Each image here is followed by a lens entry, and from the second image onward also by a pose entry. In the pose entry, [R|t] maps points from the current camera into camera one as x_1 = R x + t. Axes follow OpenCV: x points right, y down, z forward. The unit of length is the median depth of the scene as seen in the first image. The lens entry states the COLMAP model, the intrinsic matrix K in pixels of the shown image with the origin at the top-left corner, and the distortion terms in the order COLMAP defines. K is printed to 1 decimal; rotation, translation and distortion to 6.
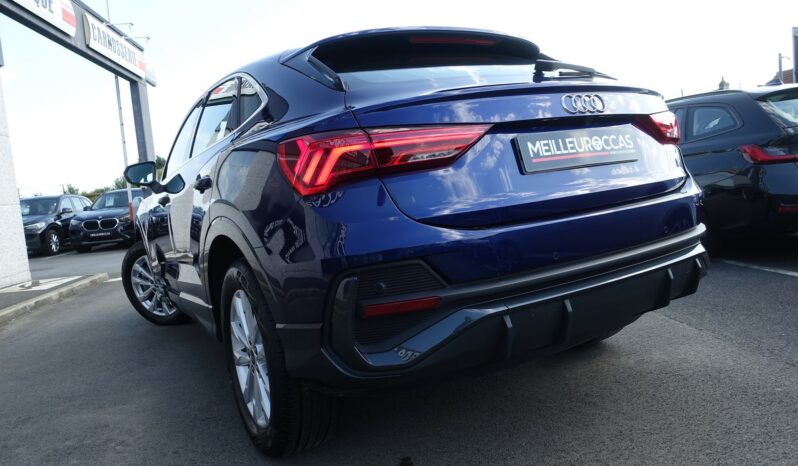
lens RADIAL K [[547.2, 0, 399.0], [0, 547.2, 233.0], [0, 0, 1]] dist [-0.003238, 0.002886]
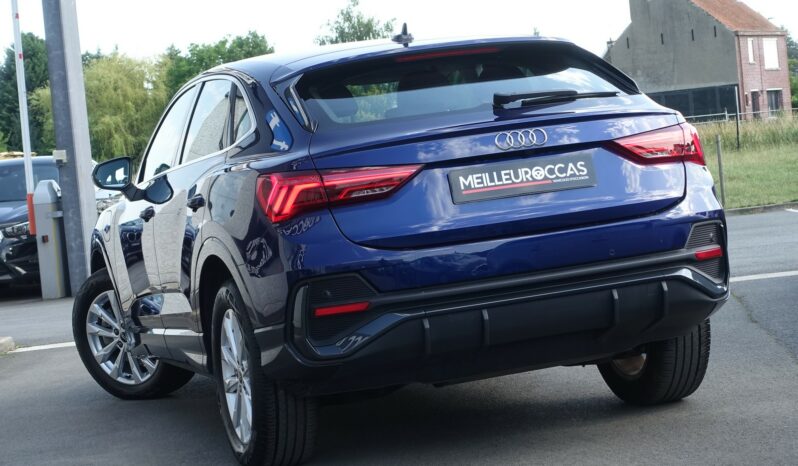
lens RADIAL K [[1763.1, 0, 399.0], [0, 1763.1, 233.0], [0, 0, 1]] dist [0.030779, 0.146069]
pose [[0.975279, 0.005663, -0.220905, 0.872558], [-0.010746, 0.999704, -0.021814, 0.036061], [0.220716, 0.023648, 0.975051, -2.508702]]
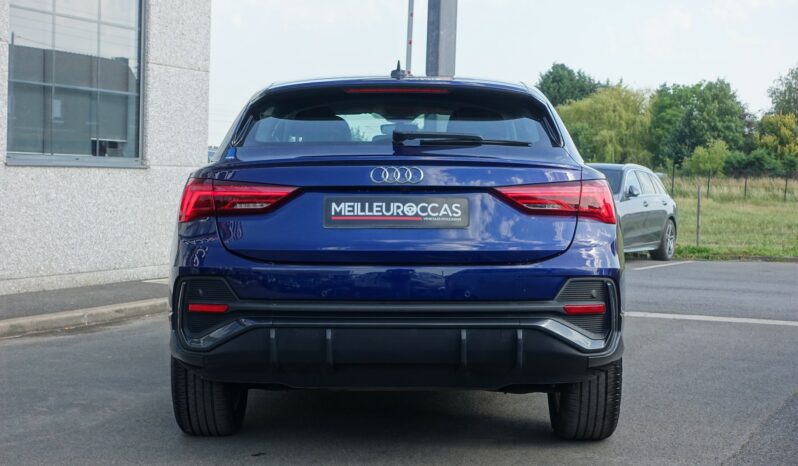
lens RADIAL K [[1293.4, 0, 399.0], [0, 1293.4, 233.0], [0, 0, 1]] dist [-0.040758, -0.087453]
pose [[0.845330, 0.137886, -0.516144, 1.762107], [-0.150531, 0.988450, 0.017524, -0.159024], [0.512599, 0.062882, 0.856323, -1.351615]]
